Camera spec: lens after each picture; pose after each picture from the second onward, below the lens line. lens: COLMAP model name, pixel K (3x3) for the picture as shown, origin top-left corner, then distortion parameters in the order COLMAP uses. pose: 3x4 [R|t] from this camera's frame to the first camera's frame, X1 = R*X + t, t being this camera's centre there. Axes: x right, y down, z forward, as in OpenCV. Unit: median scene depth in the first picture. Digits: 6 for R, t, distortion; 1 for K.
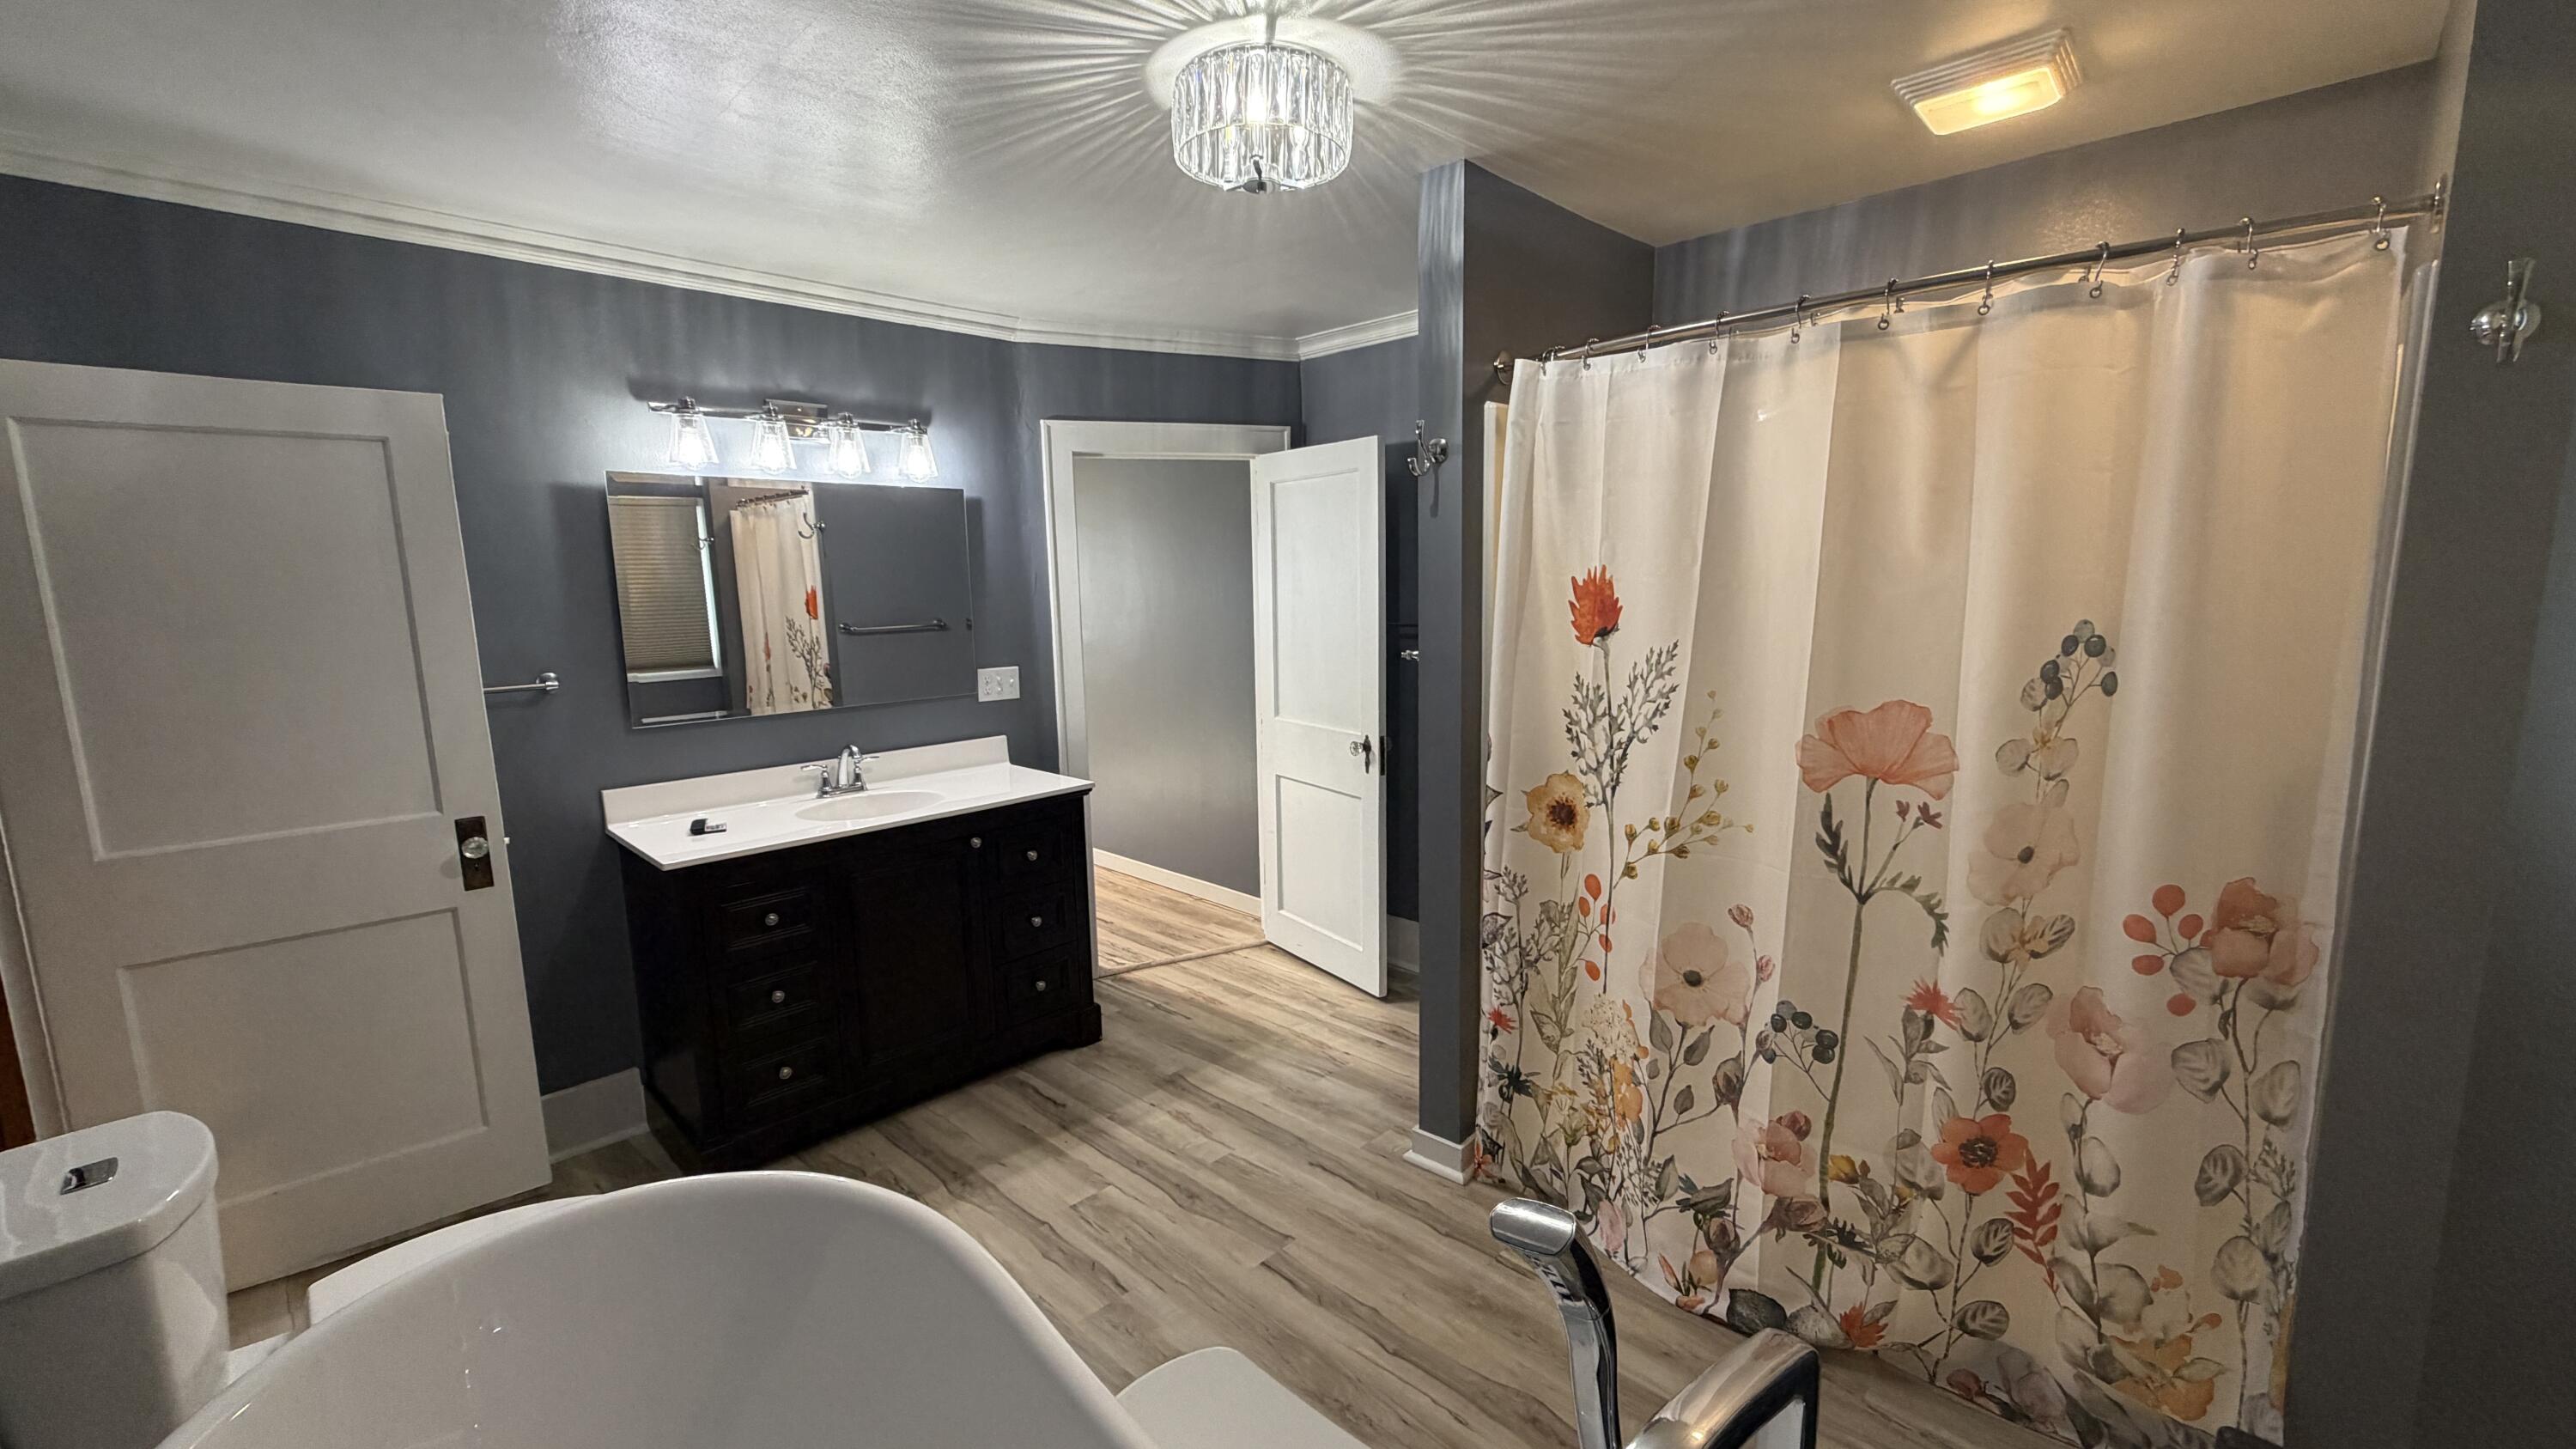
lens RADIAL K [[1022.9, 0, 1280.1], [0, 1022.9, 726.3], [0, 0, 1]] dist [0.000404, -0.000030]
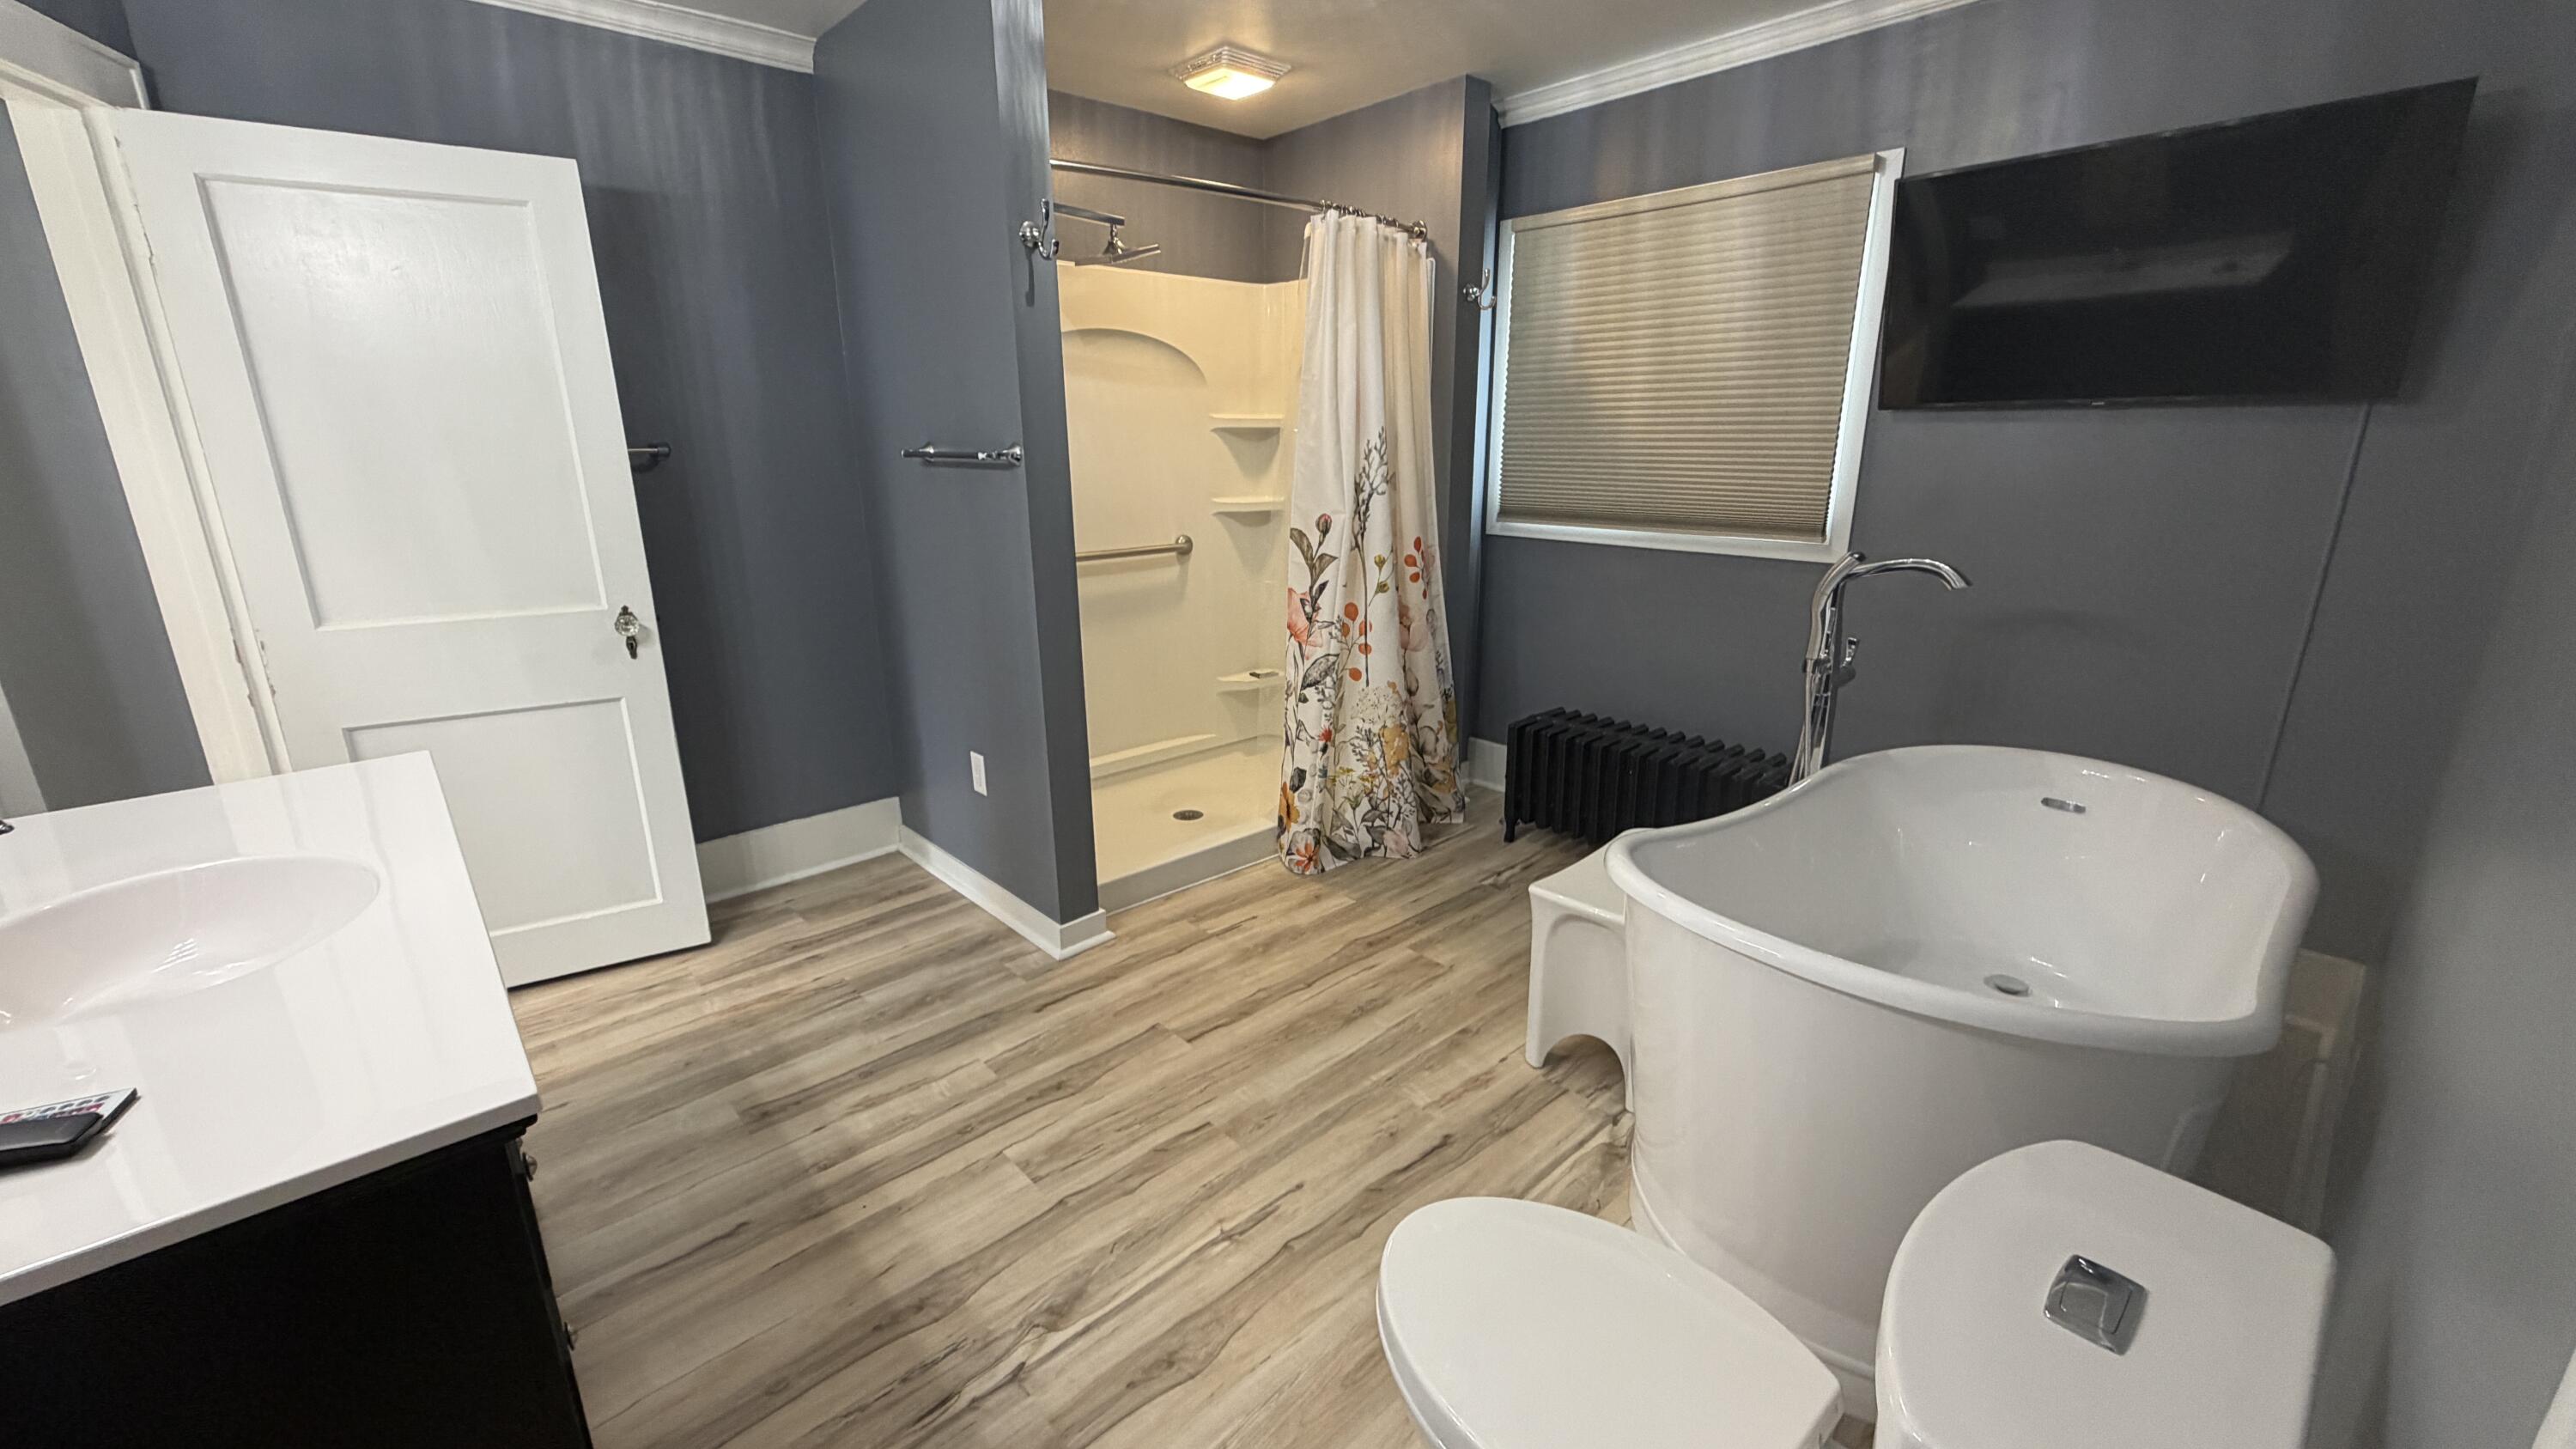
lens RADIAL K [[1022.9, 0, 1280.1], [0, 1022.9, 726.3], [0, 0, 1]] dist [0.000404, -0.000030]
pose [[0.059652, -0.257359, 0.964473, -0.802917], [0.154865, 0.956881, 0.245755, -0.020883], [-0.986133, 0.134703, 0.096935, 0.656286]]
